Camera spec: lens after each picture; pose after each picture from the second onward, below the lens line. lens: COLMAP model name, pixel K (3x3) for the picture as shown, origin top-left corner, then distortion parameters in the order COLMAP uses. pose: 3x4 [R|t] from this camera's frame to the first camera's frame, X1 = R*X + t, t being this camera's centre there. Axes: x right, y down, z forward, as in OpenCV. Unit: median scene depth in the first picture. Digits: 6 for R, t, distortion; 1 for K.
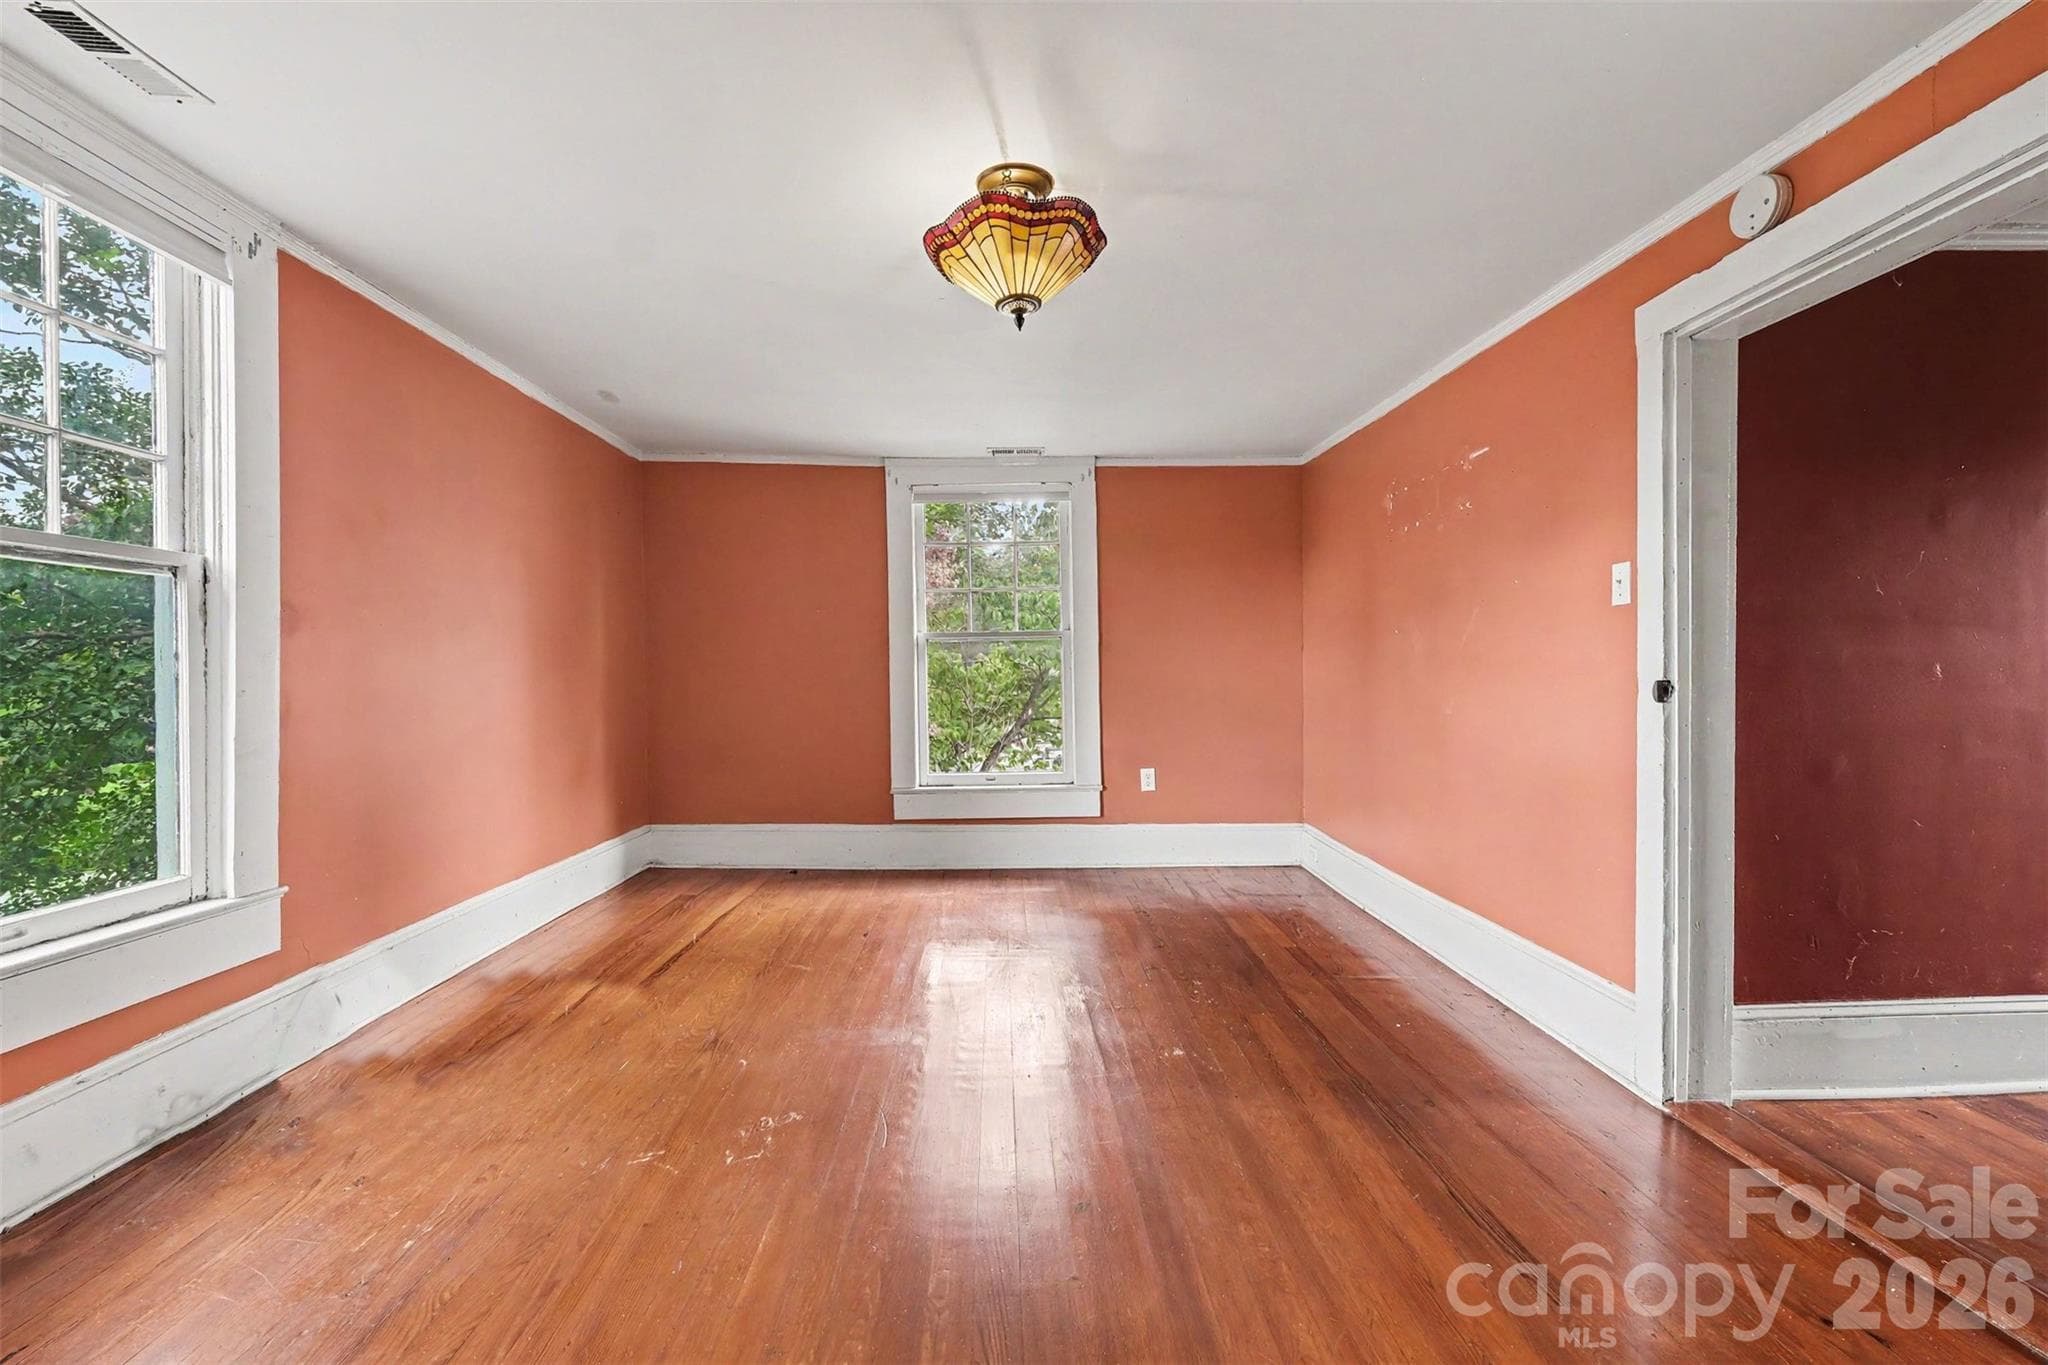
lens RADIAL K [[935.9, 0, 987.4], [0, 935.9, 675.9], [0, 0, 1]] dist [0.003356, 0.000597]
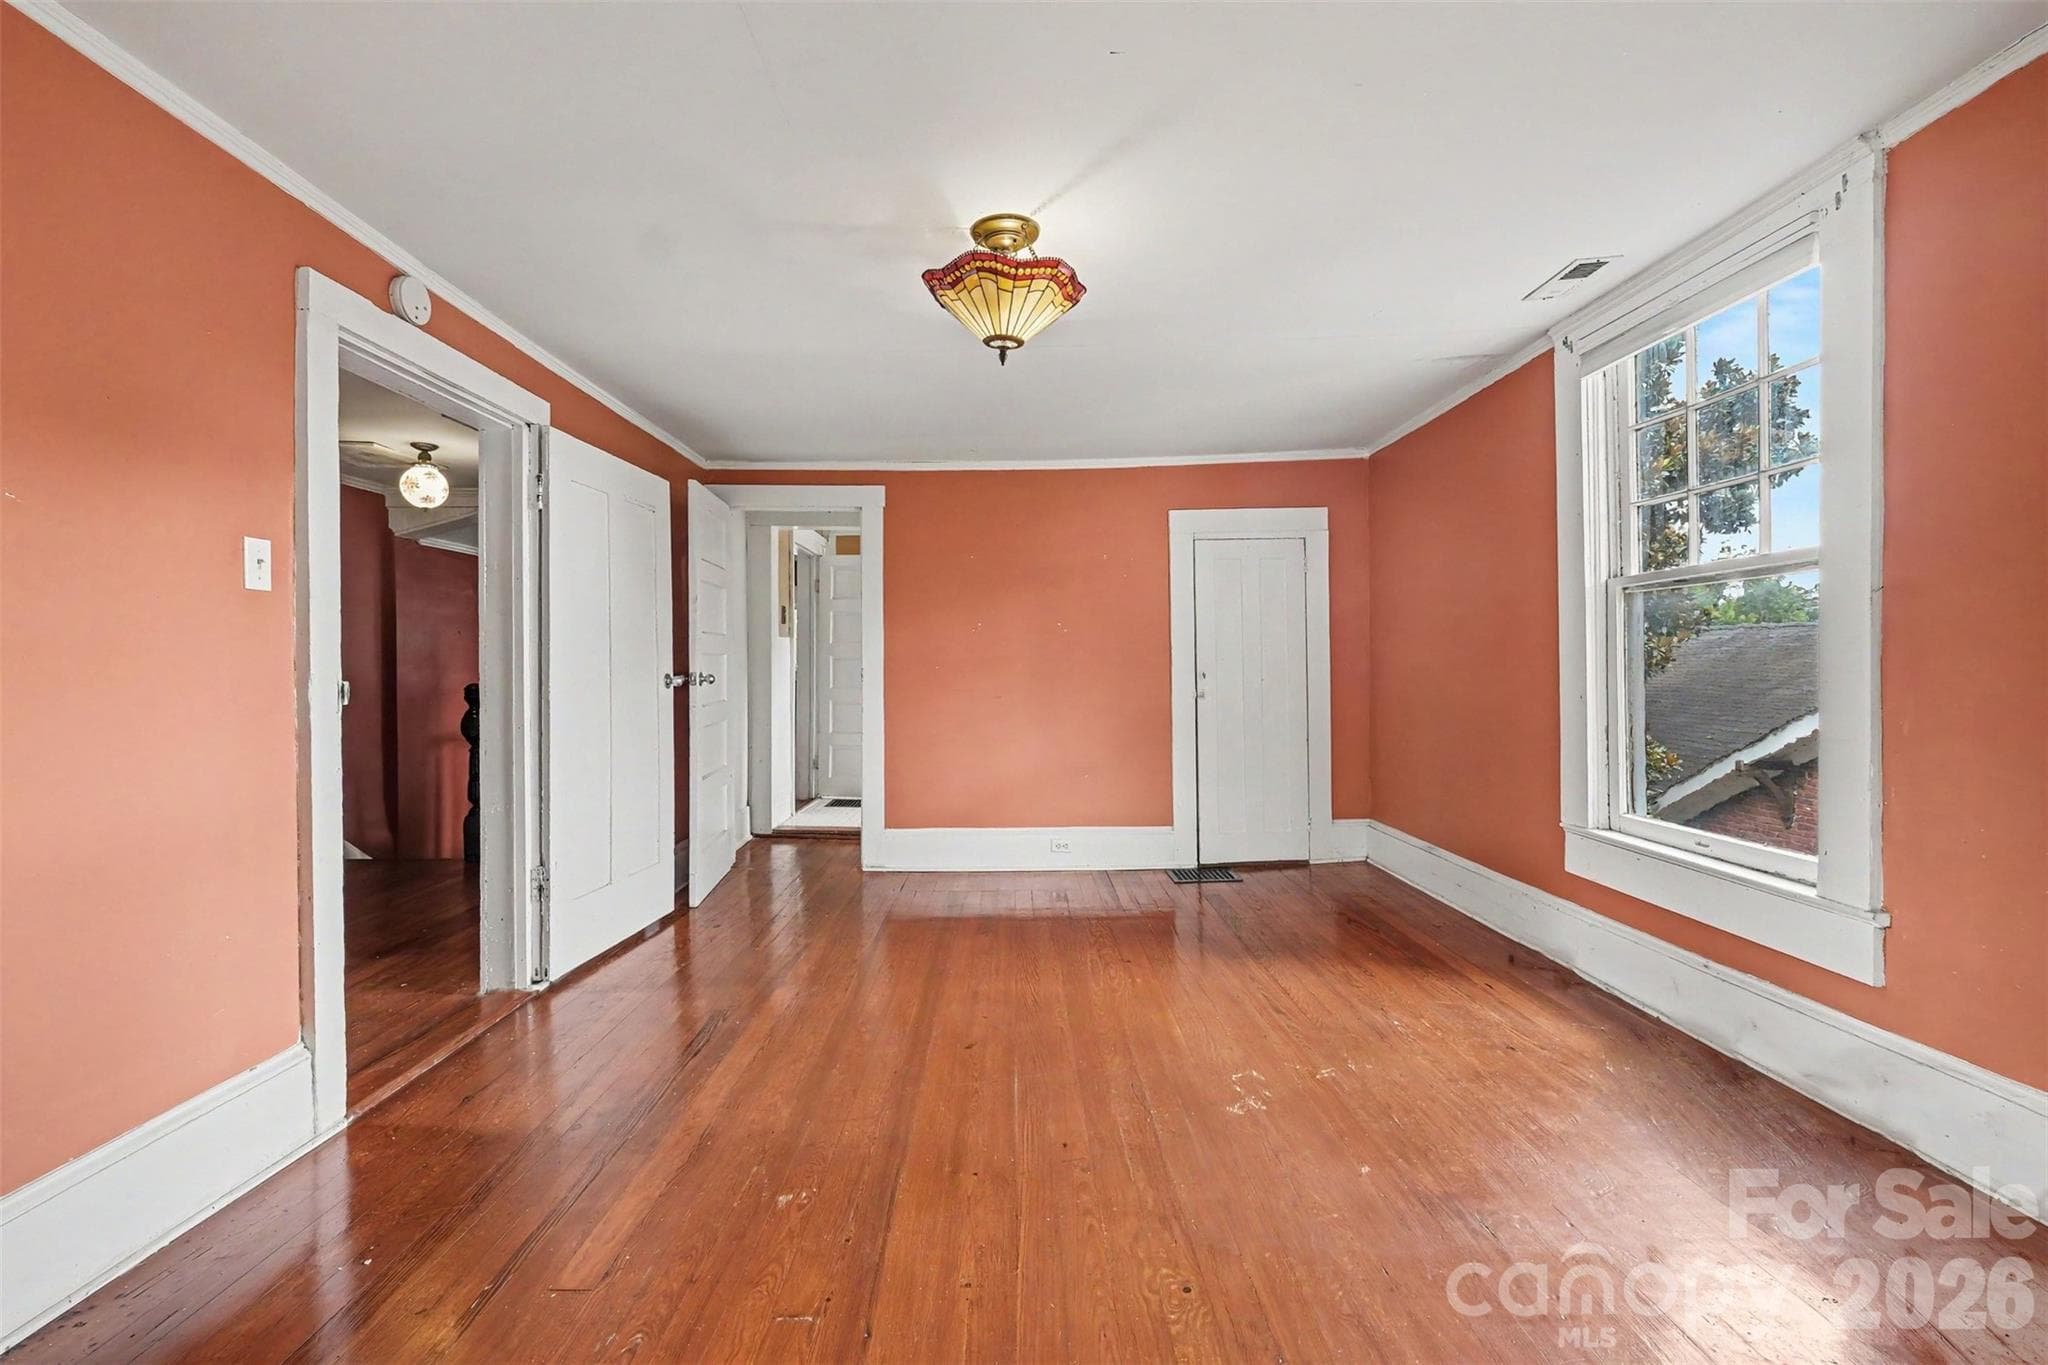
lens RADIAL K [[935.9, 0, 987.4], [0, 935.9, 675.9], [0, 0, 1]] dist [0.003356, 0.000597]
pose [[-0.999821, 0.008382, 0.016947, 0.041647], [0.008418, 0.999962, 0.002065, 0.001634], [-0.016929, 0.002207, -0.999854, 2.179019]]
